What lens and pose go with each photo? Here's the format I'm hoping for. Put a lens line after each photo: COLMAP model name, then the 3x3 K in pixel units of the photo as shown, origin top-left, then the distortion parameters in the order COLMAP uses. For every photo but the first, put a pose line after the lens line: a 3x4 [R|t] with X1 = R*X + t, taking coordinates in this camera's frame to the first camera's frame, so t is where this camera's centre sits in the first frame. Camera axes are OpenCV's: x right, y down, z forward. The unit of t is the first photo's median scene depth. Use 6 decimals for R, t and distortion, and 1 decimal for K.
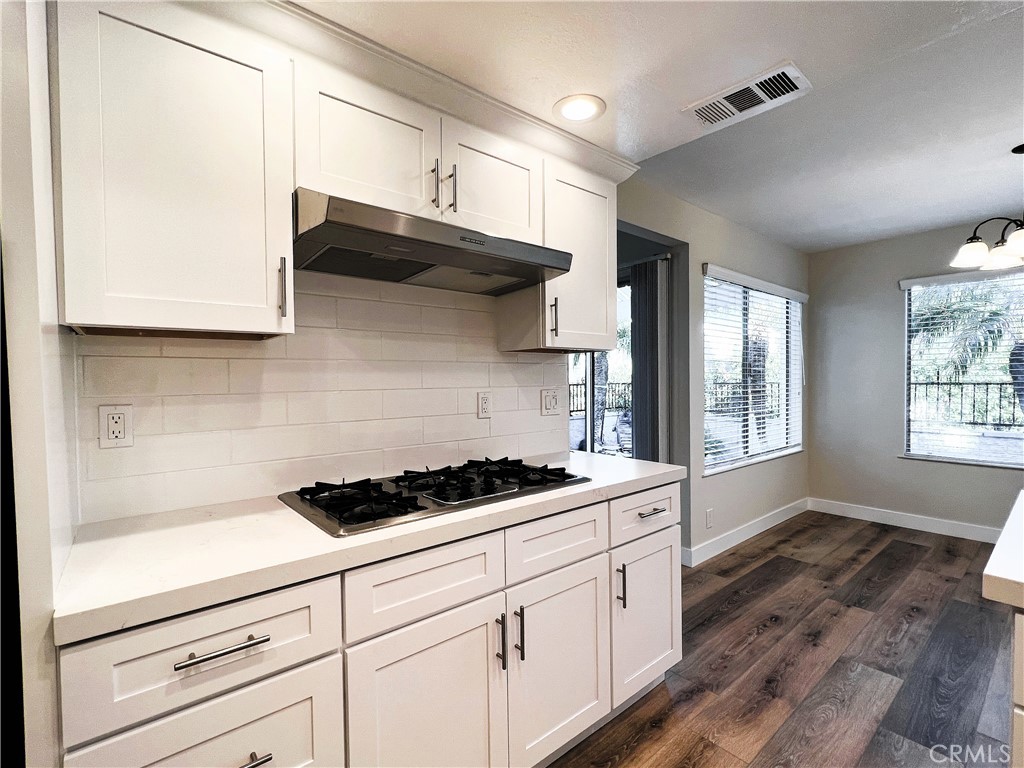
lens RADIAL K [[474.3, 0, 509.0], [0, 474.3, 386.8], [0, 0, 1]] dist [-0.003461, 0.000626]
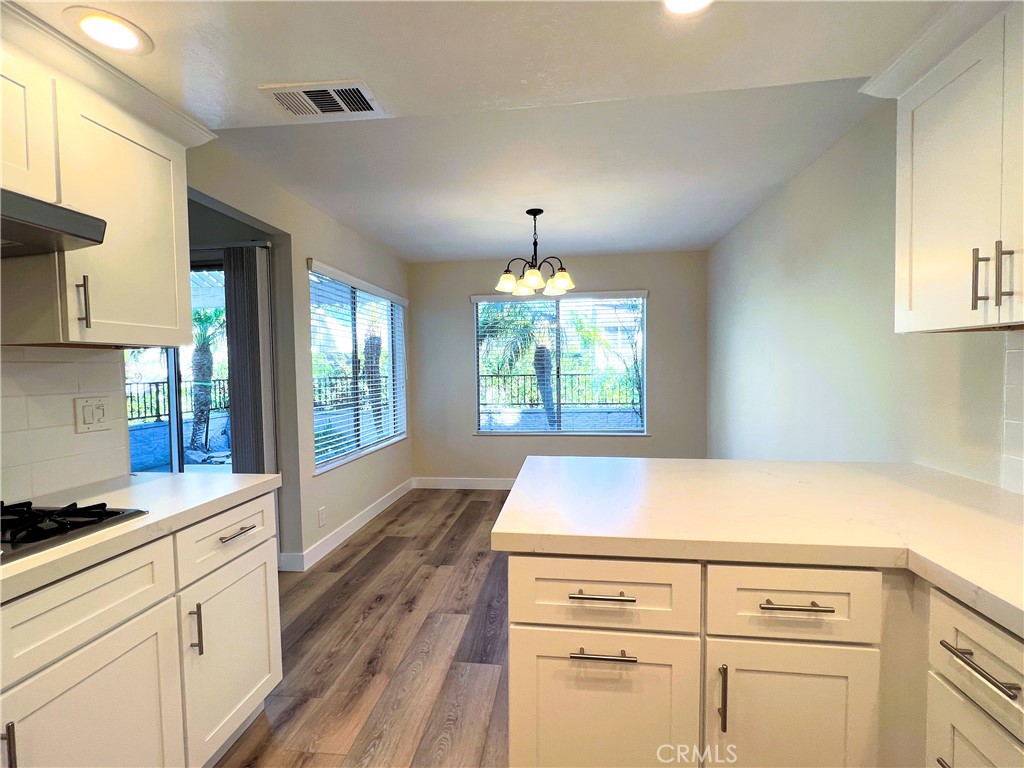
lens RADIAL K [[474.3, 0, 516.1], [0, 474.3, 385.6], [0, 0, 1]] dist [-0.003461, 0.000626]
pose [[0.723627, -0.029512, 0.689560, 0.053291], [0.020802, 0.999564, 0.020950, -0.013074], [-0.689877, -0.000816, 0.723926, -0.000895]]
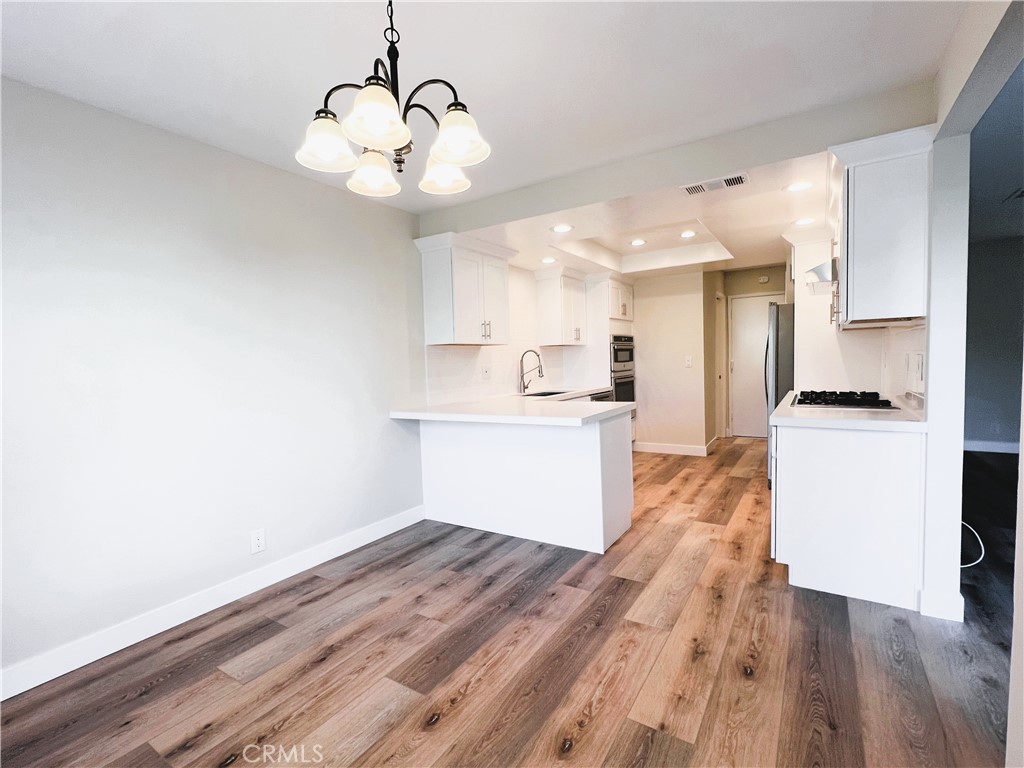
lens RADIAL K [[474.3, 0, 513.4], [0, 474.3, 385.1], [0, 0, 1]] dist [-0.003461, 0.000626]
pose [[-0.953442, 0.056741, -0.296189, 1.094128], [0.036004, 0.996533, 0.075006, -0.031283], [0.299418, 0.060850, -0.952180, 1.550646]]
